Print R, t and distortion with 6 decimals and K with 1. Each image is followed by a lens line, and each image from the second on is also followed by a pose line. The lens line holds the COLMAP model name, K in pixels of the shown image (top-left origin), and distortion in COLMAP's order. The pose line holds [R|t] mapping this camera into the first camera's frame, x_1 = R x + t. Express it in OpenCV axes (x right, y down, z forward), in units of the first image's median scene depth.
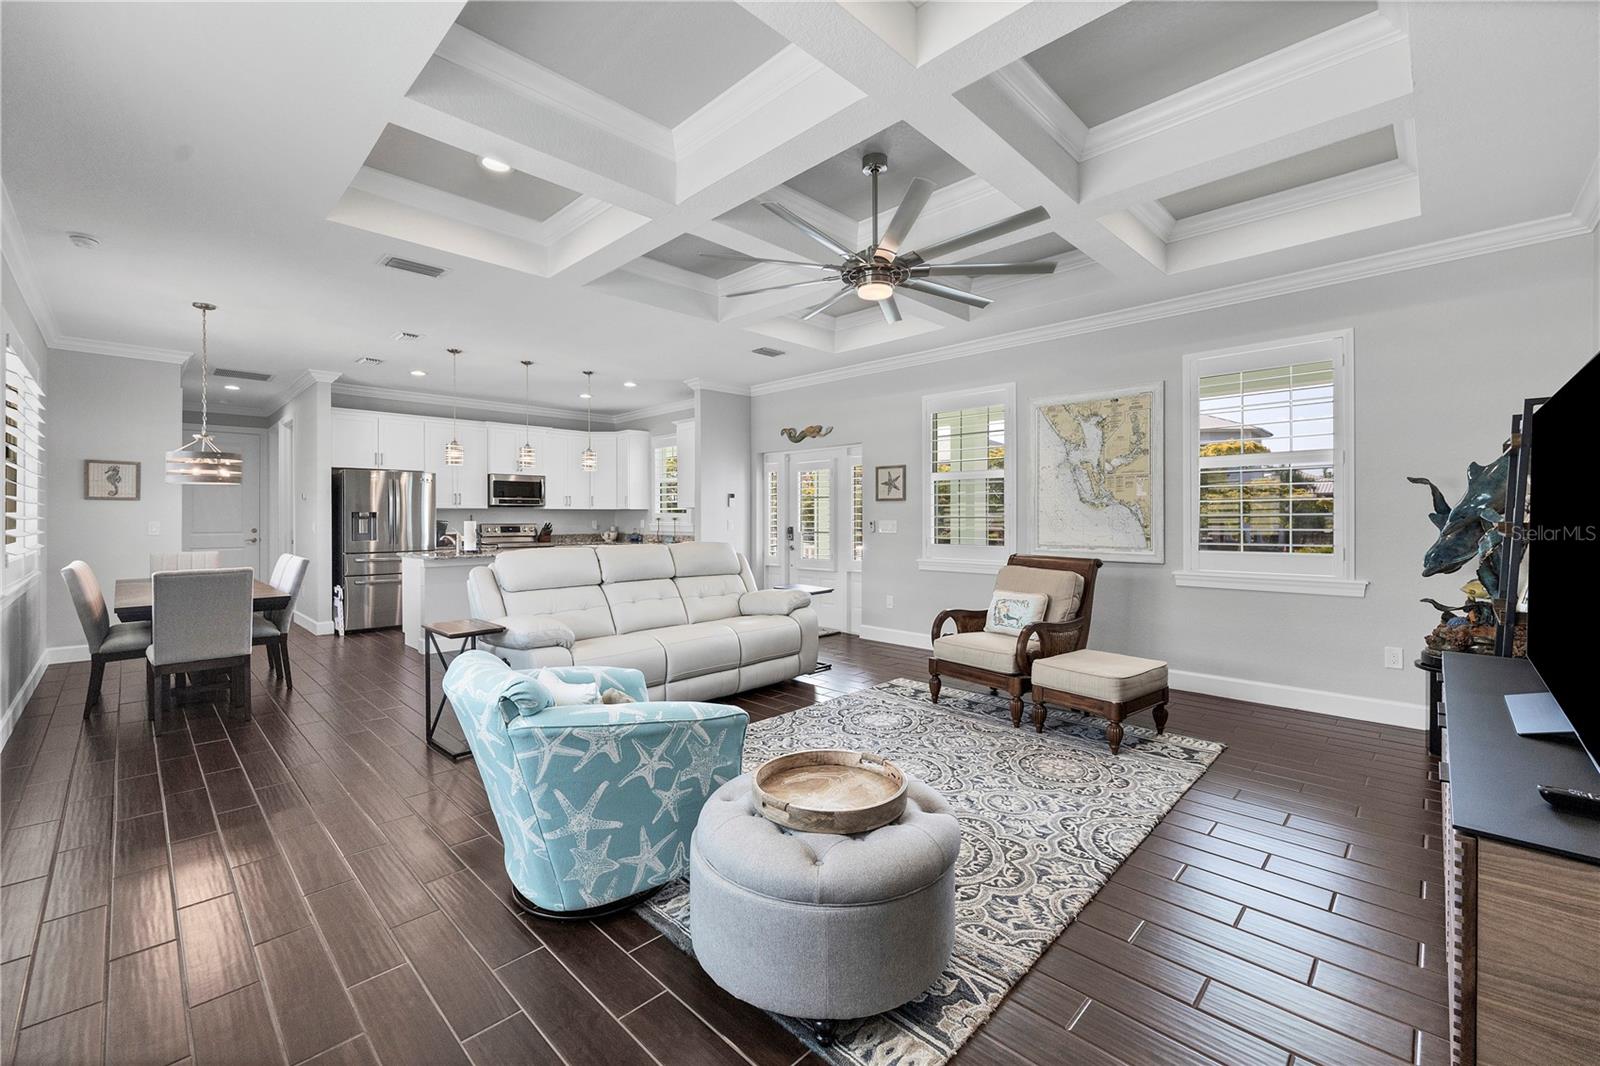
lens RADIAL K [[656.0, 0, 786.0], [0, 656.0, 526.3], [0, 0, 1]] dist [-0.010962, 0.000749]
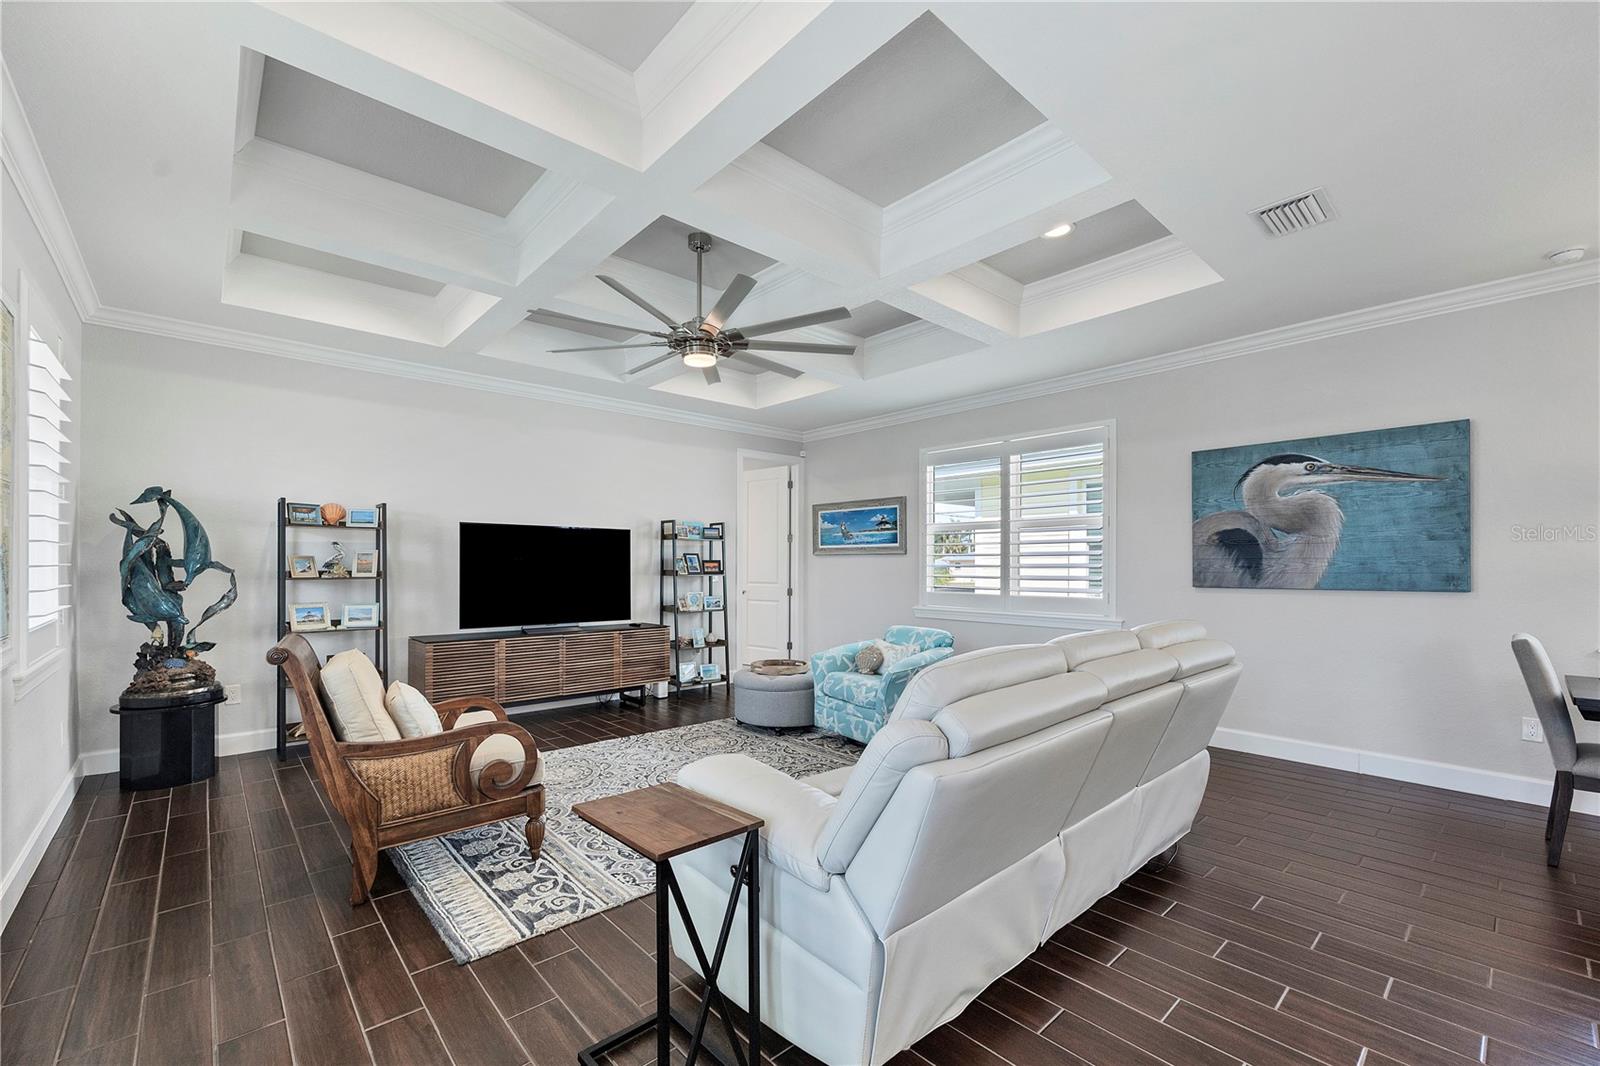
lens RADIAL K [[656.0, 0, 786.2], [0, 656.0, 571.3], [0, 0, 1]] dist [-0.010962, 0.000749]
pose [[-0.997710, 0.001169, 0.067620, -0.046809], [0.002951, 0.999651, 0.026265, -0.021103], [-0.067566, 0.026404, -0.997365, 1.205812]]
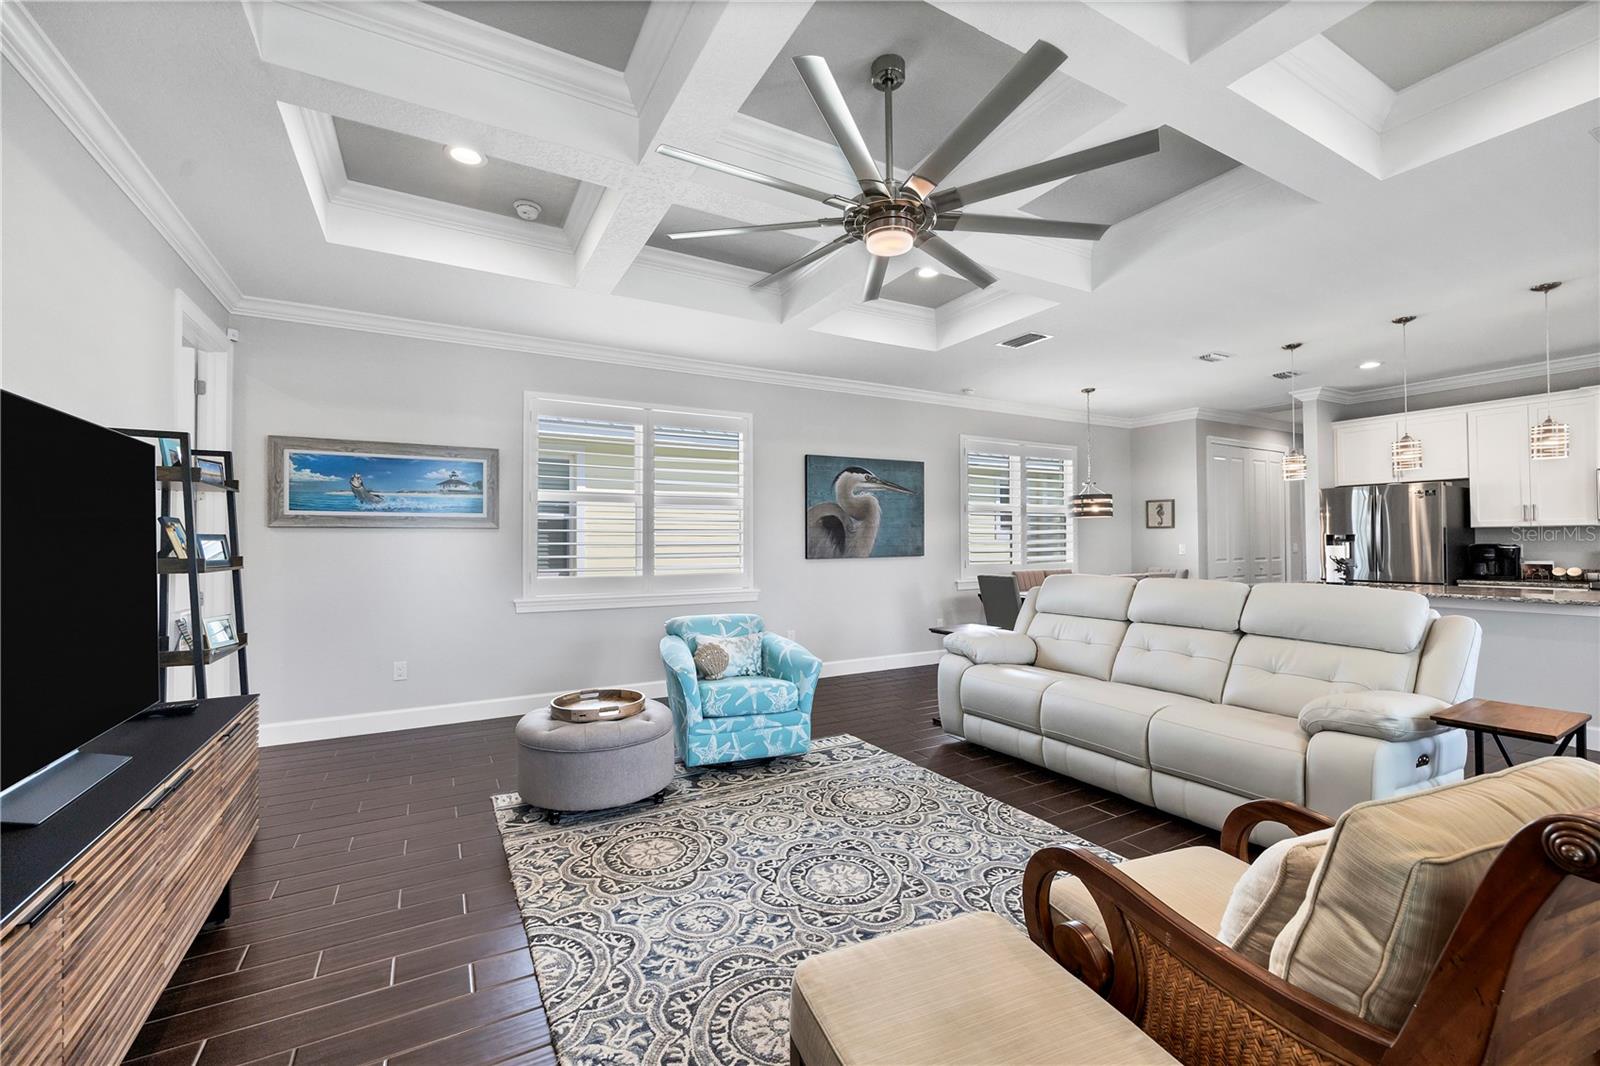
lens RADIAL K [[656.0, 0, 791.3], [0, 656.0, 532.6], [0, 0, 1]] dist [-0.010962, 0.000749]
pose [[-0.278553, -0.012549, -0.960339, 0.510773], [-0.008653, 0.999907, -0.010556, -0.010056], [0.960382, 0.005369, -0.278636, 0.638683]]
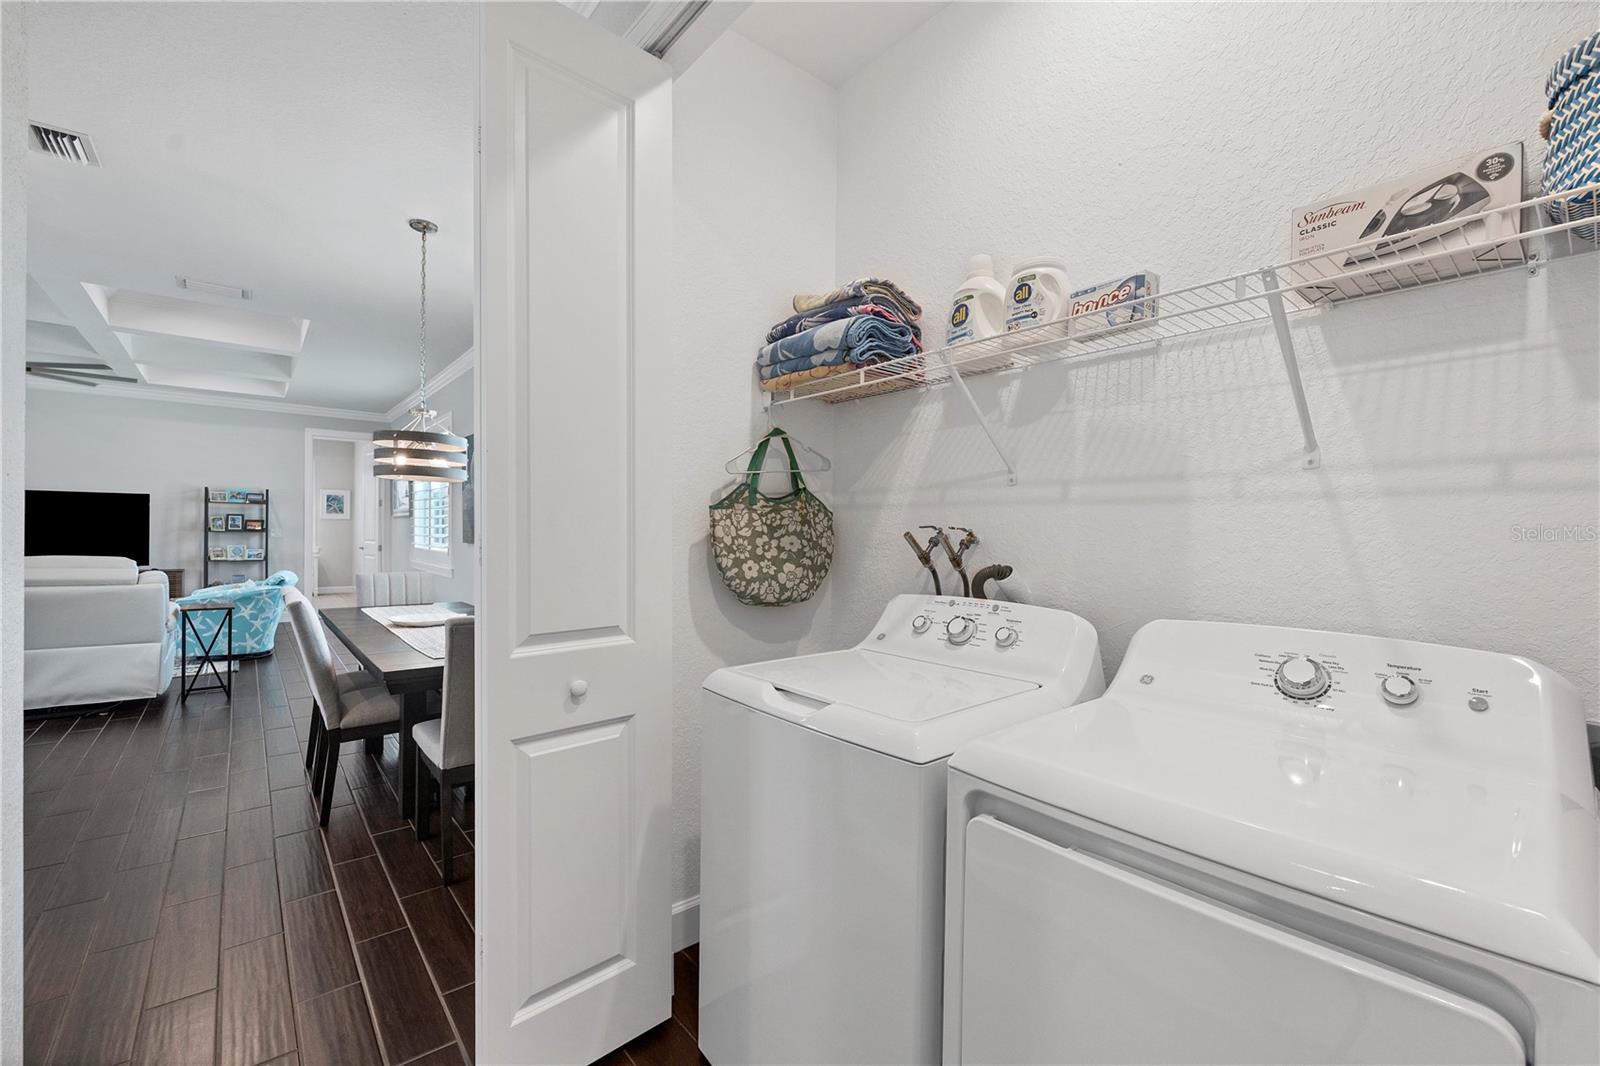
lens RADIAL K [[656.0, 0, 791.4], [0, 656.0, 537.1], [0, 0, 1]] dist [-0.010962, 0.000749]
pose [[-0.996691, -0.011939, 0.080400, -1.097329], [-0.010185, 0.999702, 0.022190, -0.017116], [-0.080641, 0.021298, -0.996516, 1.375046]]
